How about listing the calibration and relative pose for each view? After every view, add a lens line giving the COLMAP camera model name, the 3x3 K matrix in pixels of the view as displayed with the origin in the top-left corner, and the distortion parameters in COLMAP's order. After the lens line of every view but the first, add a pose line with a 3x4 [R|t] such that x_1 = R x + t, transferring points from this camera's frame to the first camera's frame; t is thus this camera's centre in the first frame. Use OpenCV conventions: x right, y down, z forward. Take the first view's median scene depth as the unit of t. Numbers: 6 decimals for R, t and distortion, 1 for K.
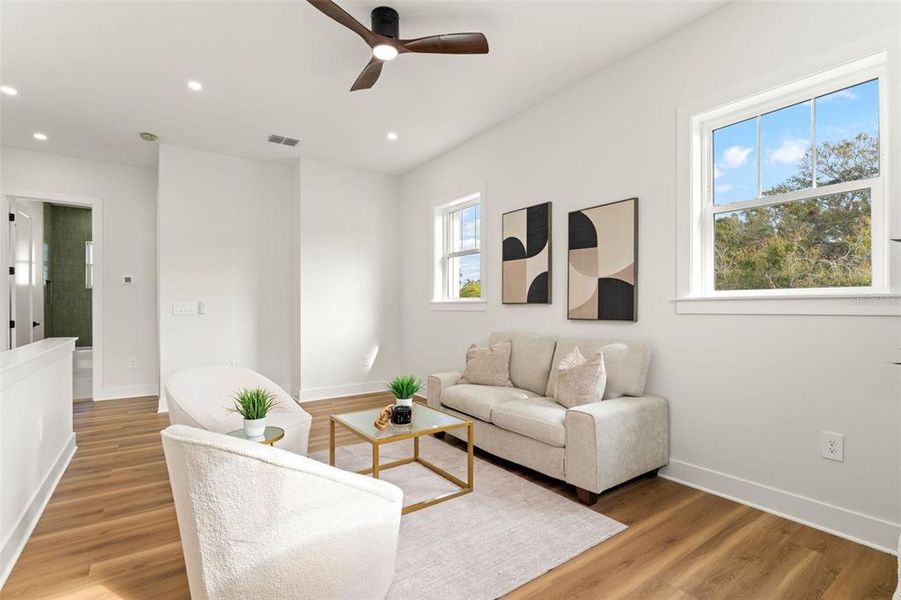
lens RADIAL K [[418.2, 0, 450.5], [0, 418.2, 300.0], [0, 0, 1]] dist [0.001281, -0.000011]
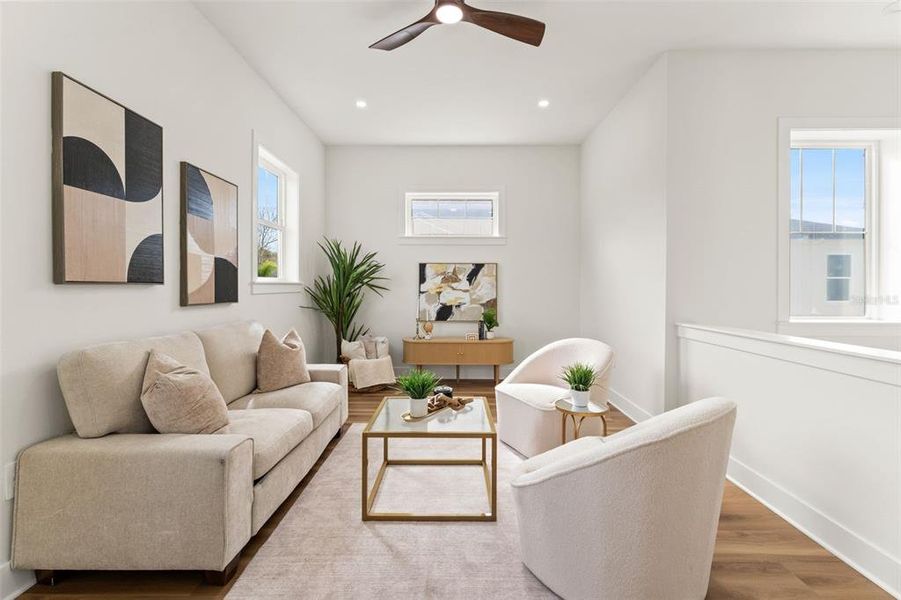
lens RADIAL K [[404.6, 0, 449.5], [0, 404.6, 287.7], [0, 0, 1]] dist [-0.000657, -0.000419]
pose [[-0.805313, 0.000074, 0.592850, -0.500960], [-0.008488, 0.999896, -0.011655, 0.017561], [-0.592789, -0.014418, -0.805229, 1.259607]]
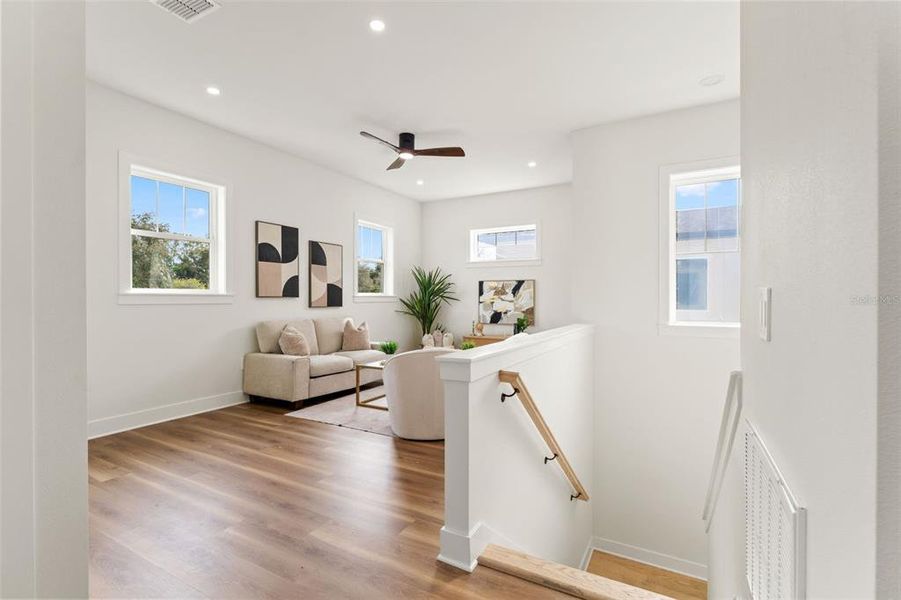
lens RADIAL K [[418.2, 0, 450.5], [0, 418.2, 300.0], [0, 0, 1]] dist [0.001281, -0.000011]
pose [[-0.425000, -0.001175, 0.905193, -1.347568], [-0.012567, 0.999910, -0.004602, 0.018216], [-0.905106, -0.013331, -0.424977, 1.158570]]
